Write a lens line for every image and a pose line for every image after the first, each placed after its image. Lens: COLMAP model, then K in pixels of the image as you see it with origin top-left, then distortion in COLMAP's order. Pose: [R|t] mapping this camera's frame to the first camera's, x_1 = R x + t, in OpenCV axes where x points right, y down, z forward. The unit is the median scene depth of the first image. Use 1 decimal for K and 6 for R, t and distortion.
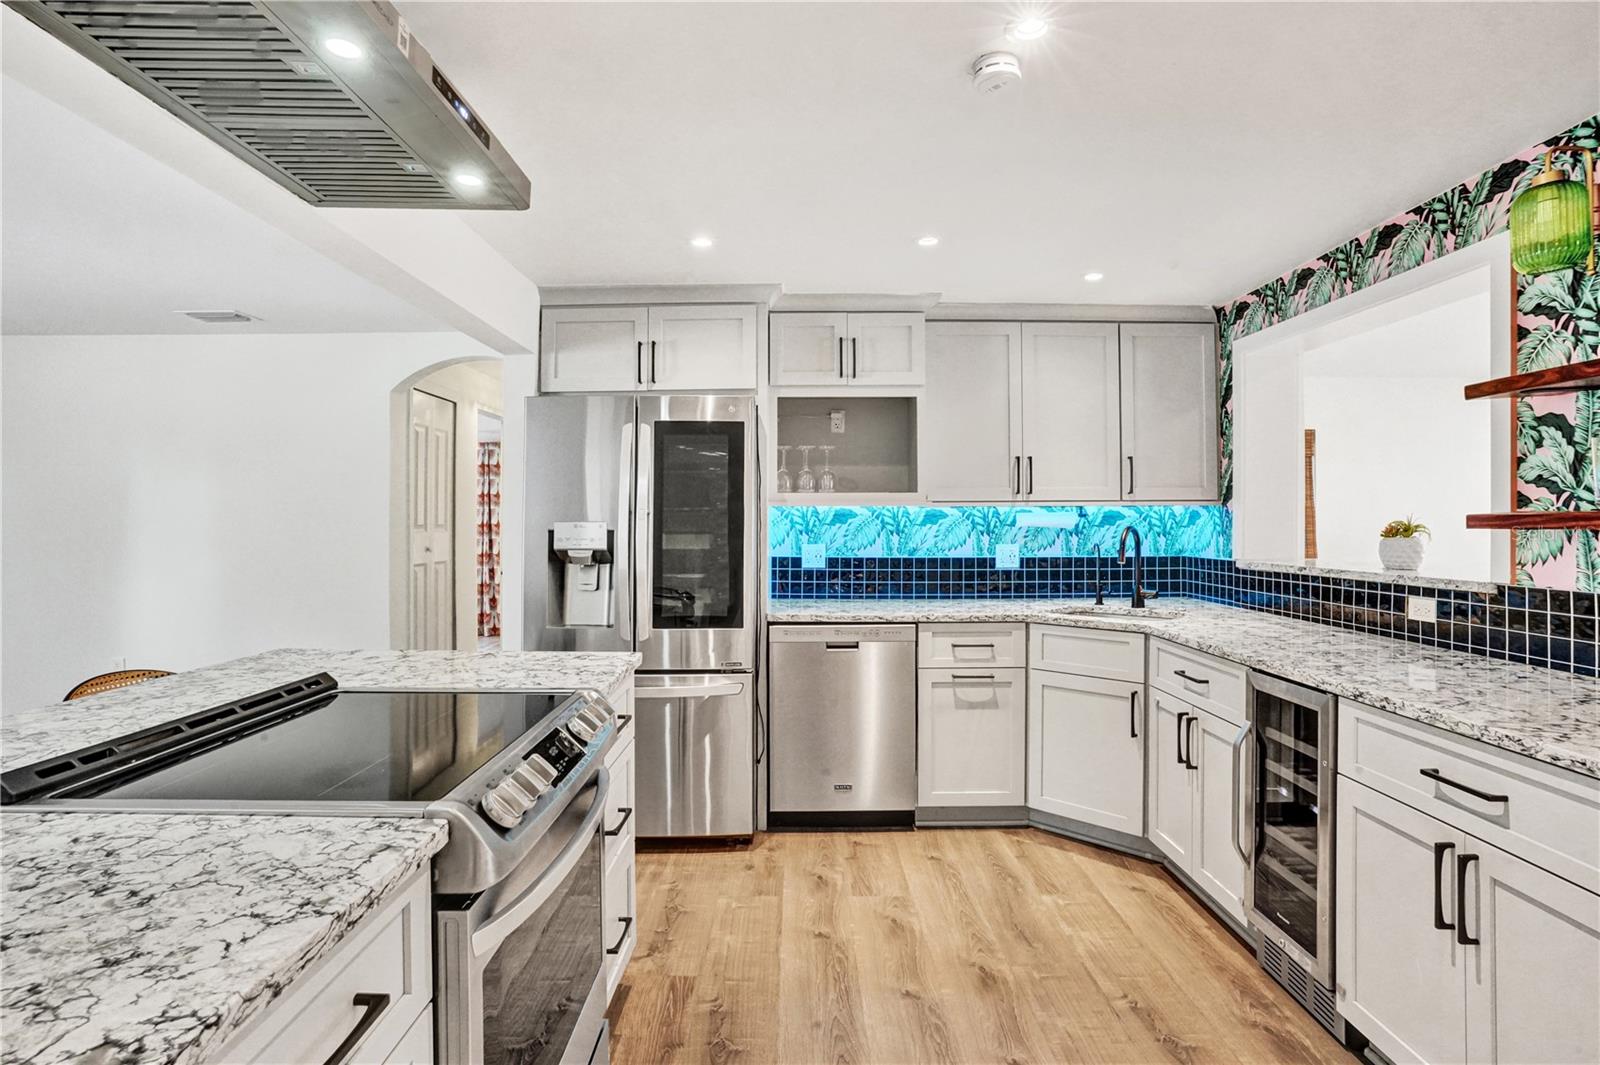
lens RADIAL K [[815.6, 0, 775.6], [0, 815.6, 505.2], [0, 0, 1]] dist [-0.058898, 0.019599]
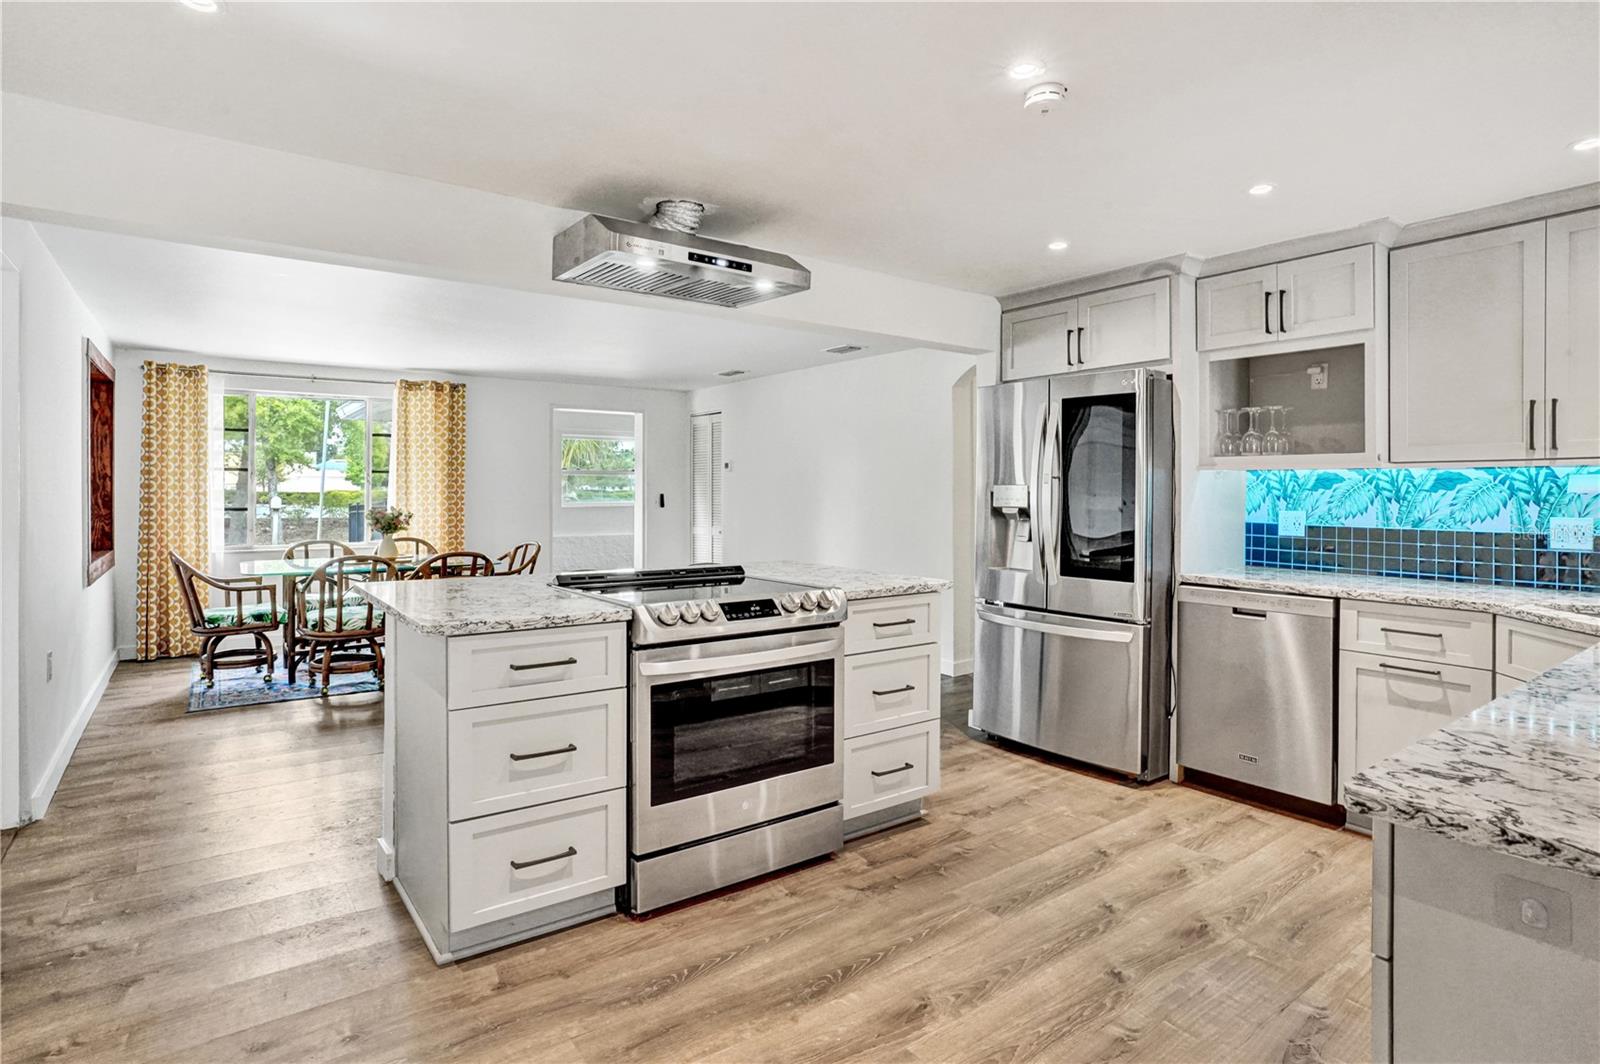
lens RADIAL K [[815.6, 0, 794.2], [0, 815.6, 490.7], [0, 0, 1]] dist [-0.058898, 0.019599]
pose [[0.599339, 0.006601, -0.800468, 0.503872], [0.009897, 0.999828, 0.015655, 0.005811], [0.800434, -0.017304, 0.599171, -0.005003]]
